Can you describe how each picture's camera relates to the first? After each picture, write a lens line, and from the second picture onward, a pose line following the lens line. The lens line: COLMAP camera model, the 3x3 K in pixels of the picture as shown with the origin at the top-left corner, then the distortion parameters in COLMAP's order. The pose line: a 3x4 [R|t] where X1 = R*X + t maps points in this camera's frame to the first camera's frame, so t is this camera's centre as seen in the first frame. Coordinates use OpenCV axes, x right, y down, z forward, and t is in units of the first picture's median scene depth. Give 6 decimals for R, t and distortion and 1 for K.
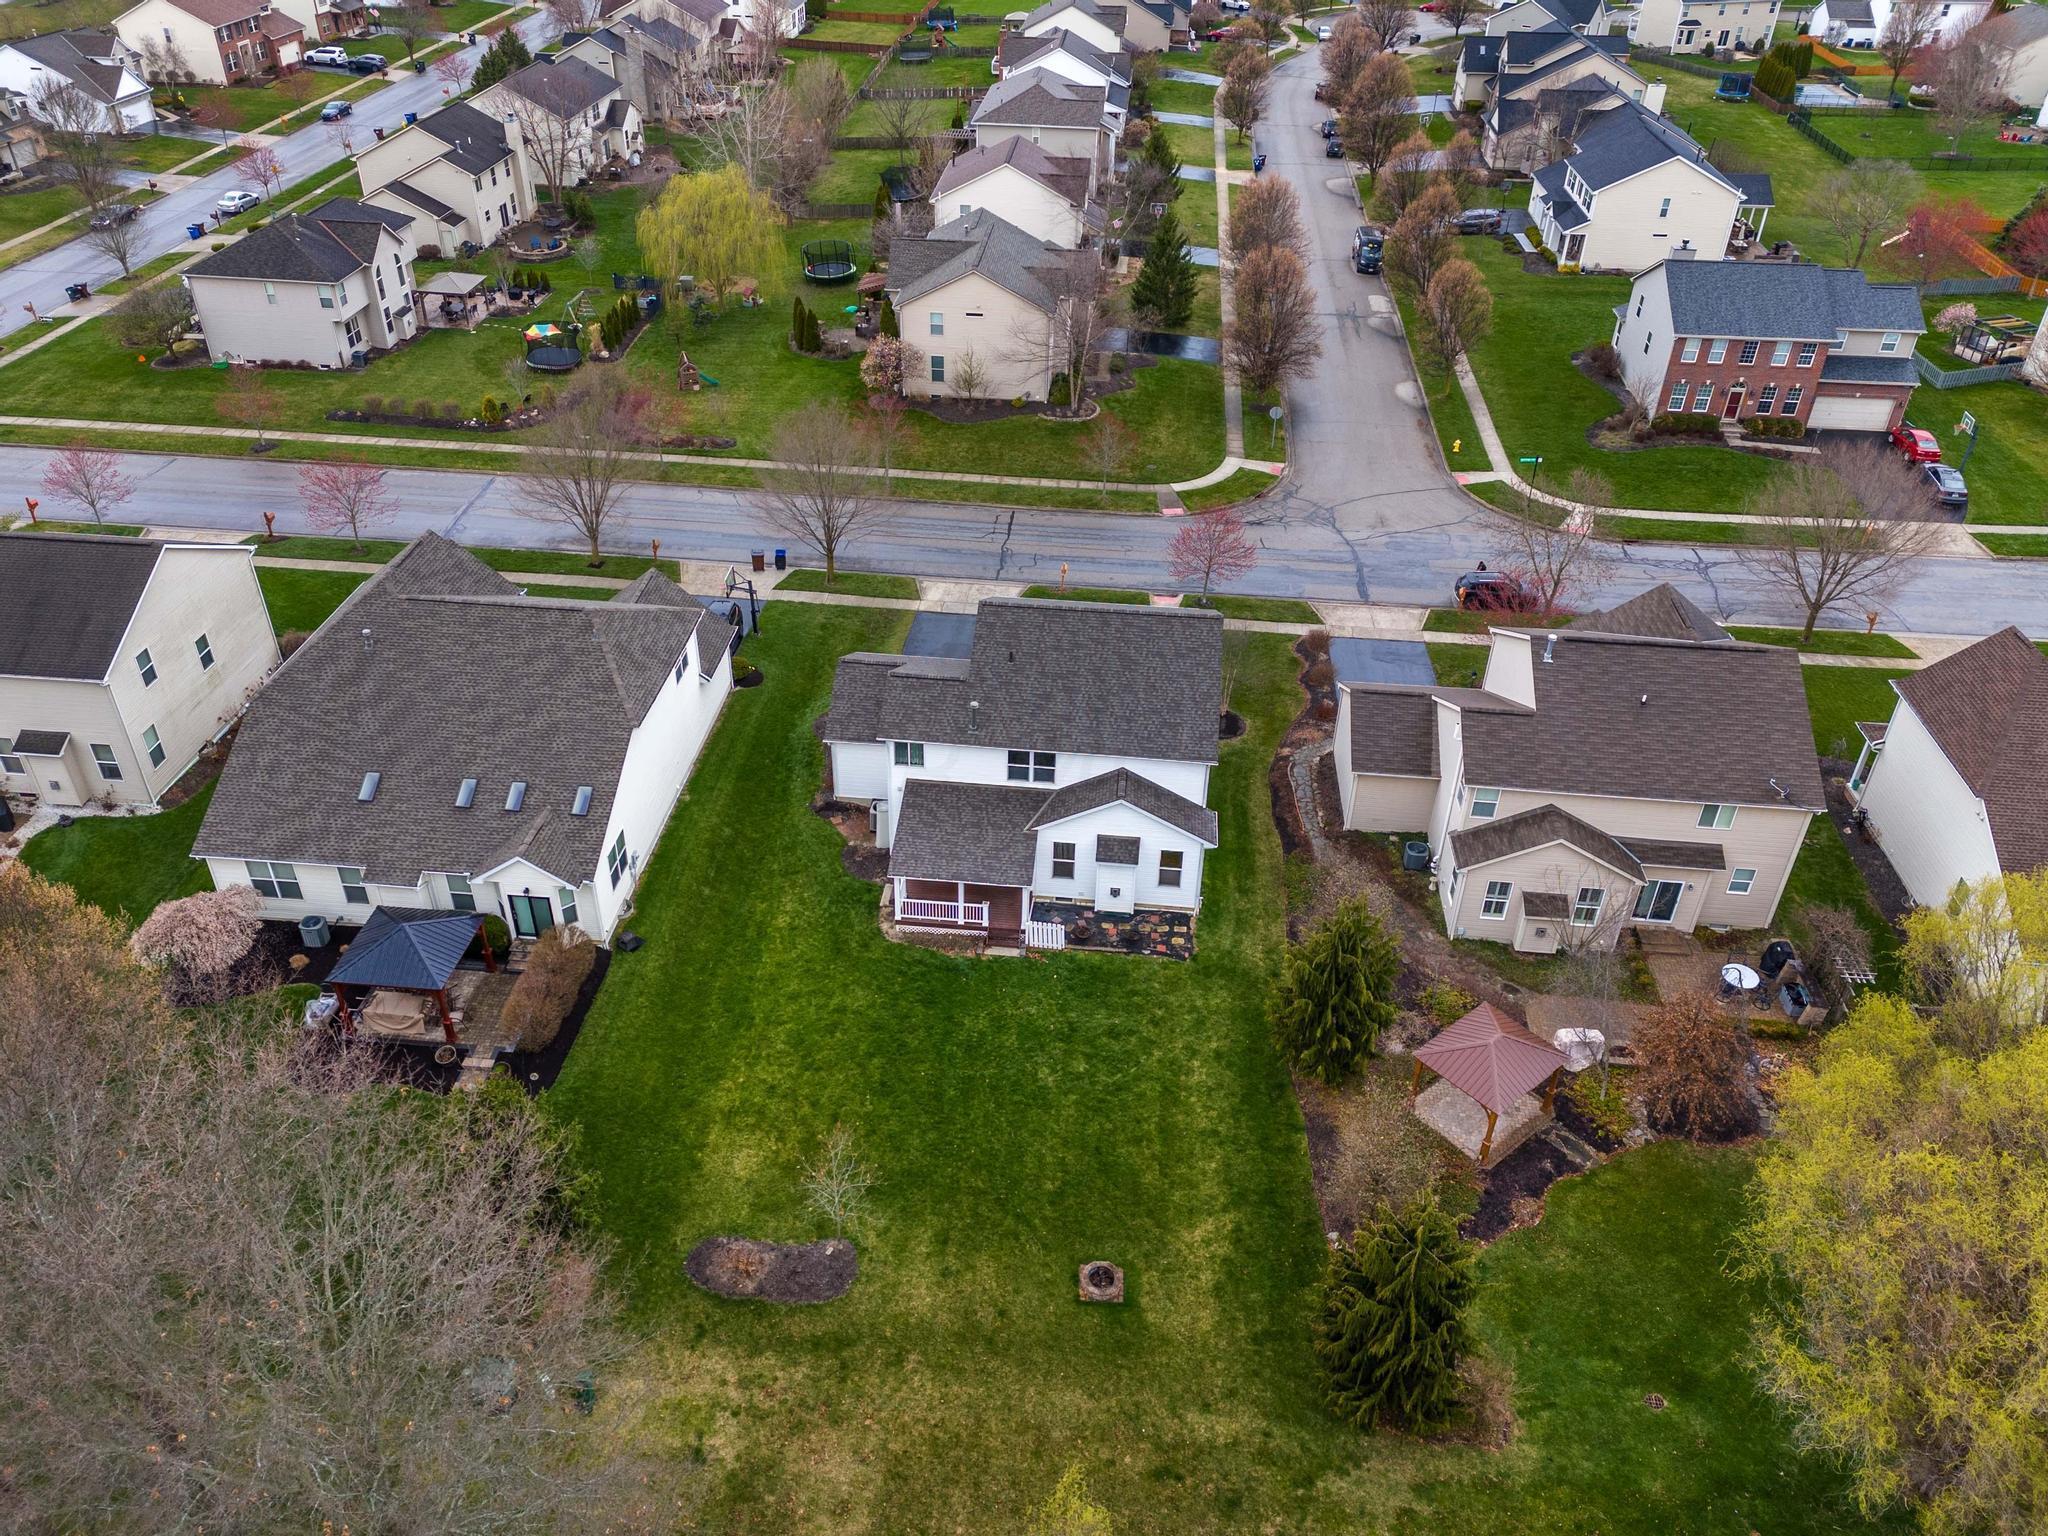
lens RADIAL K [[1516.6, 0, 1014.9], [0, 1516.6, 768.2], [0, 0, 1]] dist [0.081542, -0.063941]
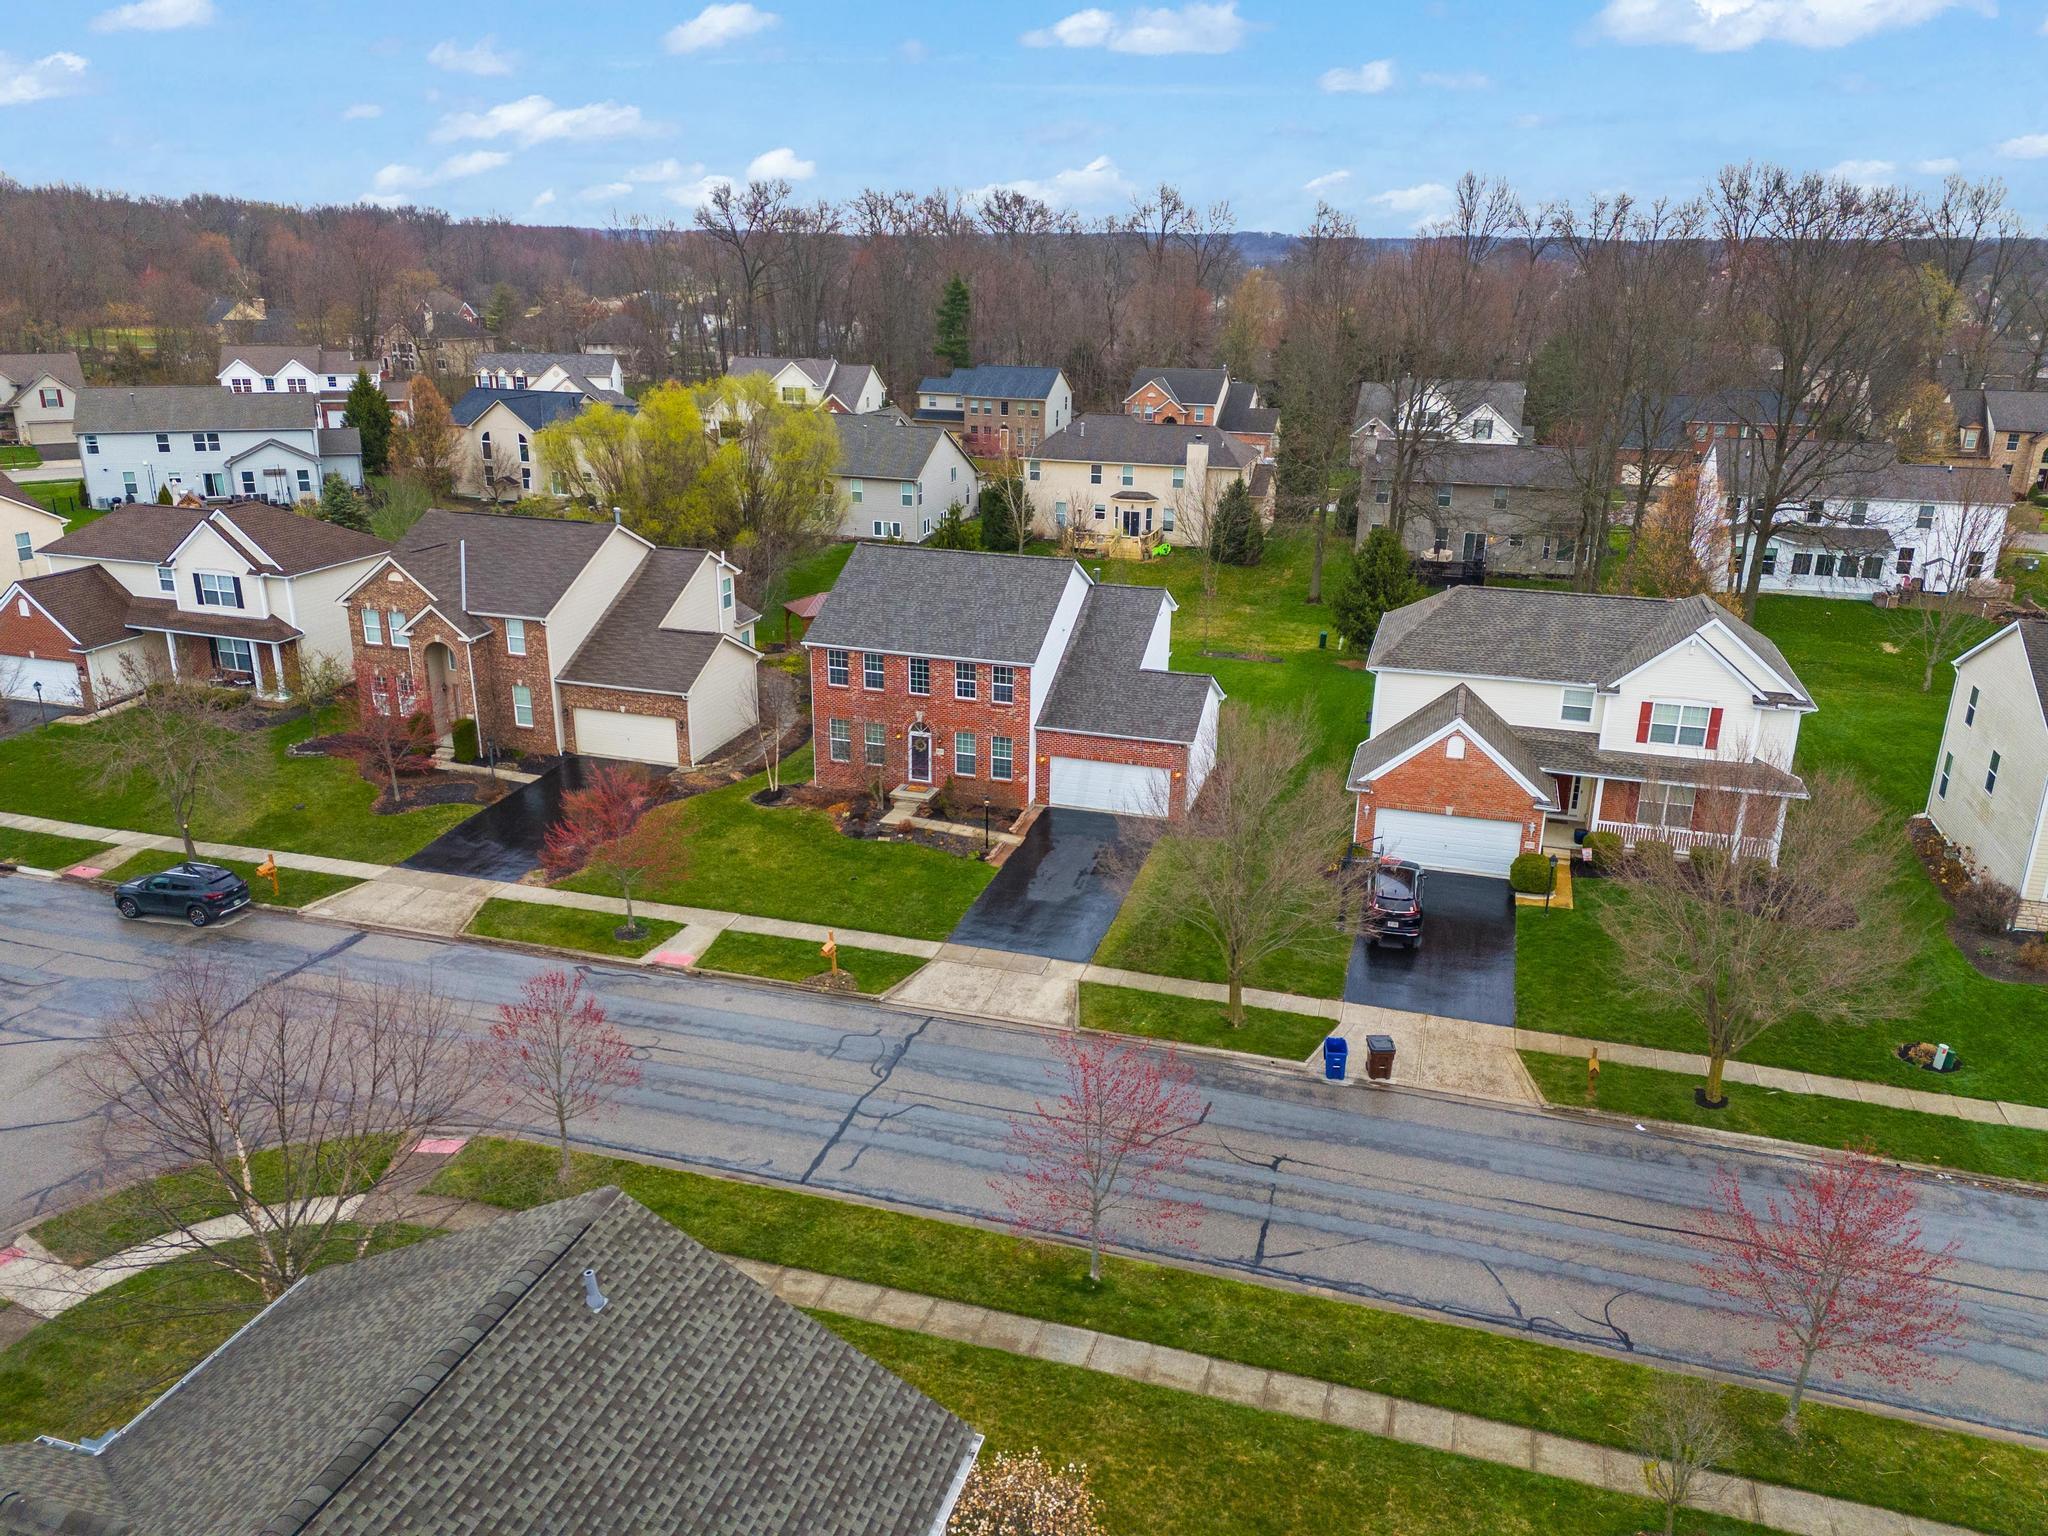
lens RADIAL K [[1470.5, 0, 1024.0], [0, 1470.5, 768.0], [0, 0, 1]] dist [0.077183, -0.061564]
pose [[-0.979073, -0.097125, 0.178839, -0.171621], [0.087790, 0.591232, 0.801709, -0.787343], [-0.183602, 0.800632, -0.570333, 1.604420]]
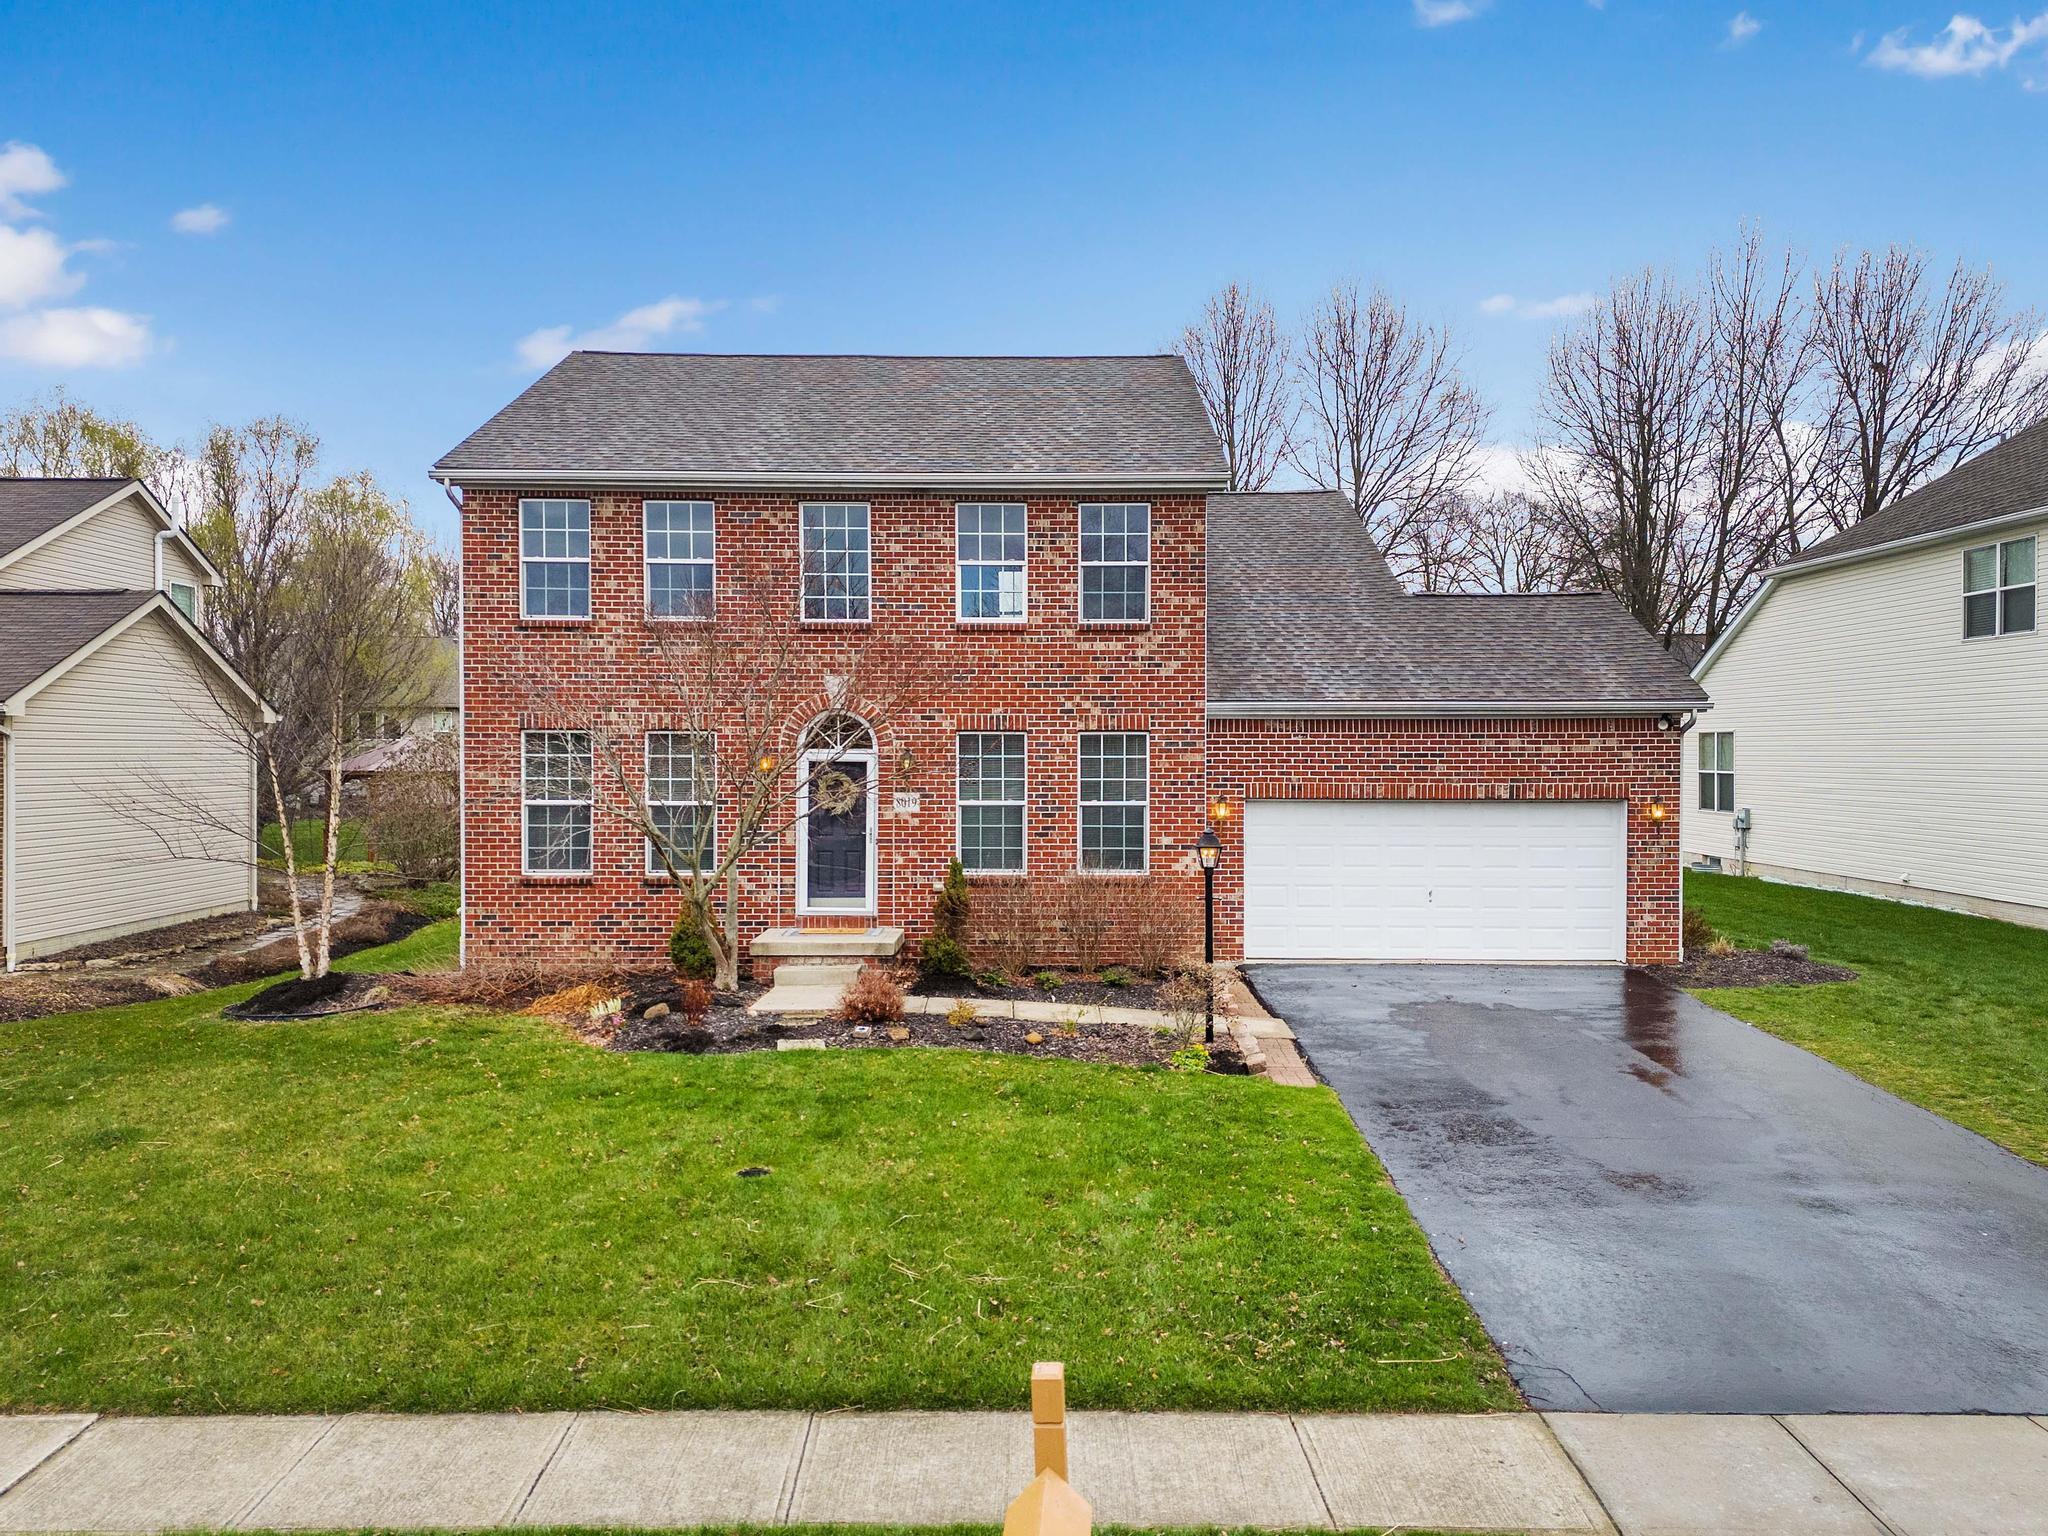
lens RADIAL K [[1516.8, 0, 1008.8], [0, 1516.8, 775.6], [0, 0, 1]] dist [0.090667, -0.110847]
pose [[-0.996458, -0.023289, -0.080797, 0.050218], [-0.066284, 0.808795, 0.584344, -0.237672], [0.051740, 0.587630, -0.807474, 1.317504]]
